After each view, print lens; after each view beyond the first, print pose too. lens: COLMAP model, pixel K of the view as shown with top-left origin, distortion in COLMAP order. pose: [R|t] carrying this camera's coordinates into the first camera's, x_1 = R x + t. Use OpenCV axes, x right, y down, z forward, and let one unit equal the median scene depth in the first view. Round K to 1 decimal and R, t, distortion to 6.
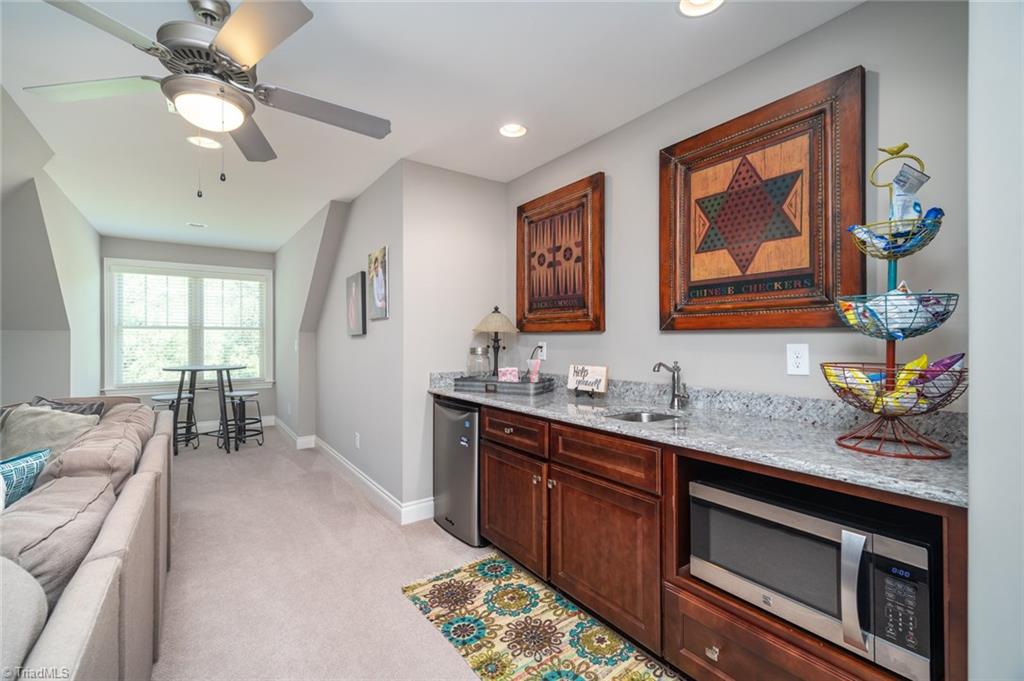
lens RADIAL K [[443.6, 0, 510.8], [0, 443.6, 338.4], [0, 0, 1]] dist [0.005570, 0.000747]
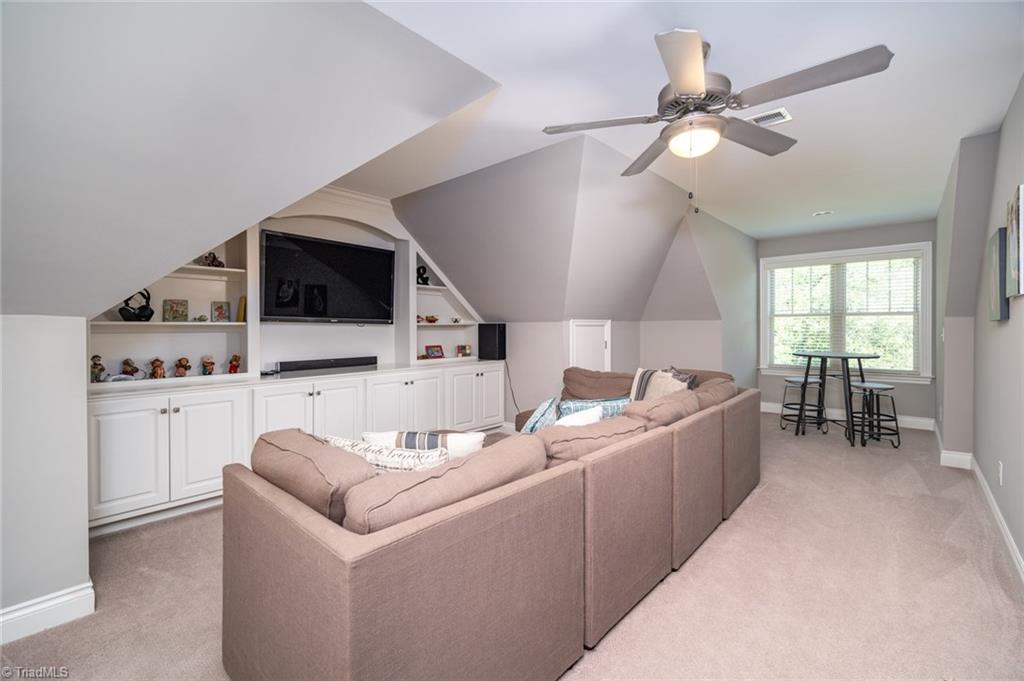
lens RADIAL K [[446.9, 0, 508.7], [0, 446.9, 337.7], [0, 0, 1]] dist [0.003277, 0.000168]
pose [[0.208298, 0.025548, -0.977732, 0.138105], [0.007206, 0.999592, 0.027655, -0.005366], [0.978039, -0.012806, 0.208029, 0.081677]]
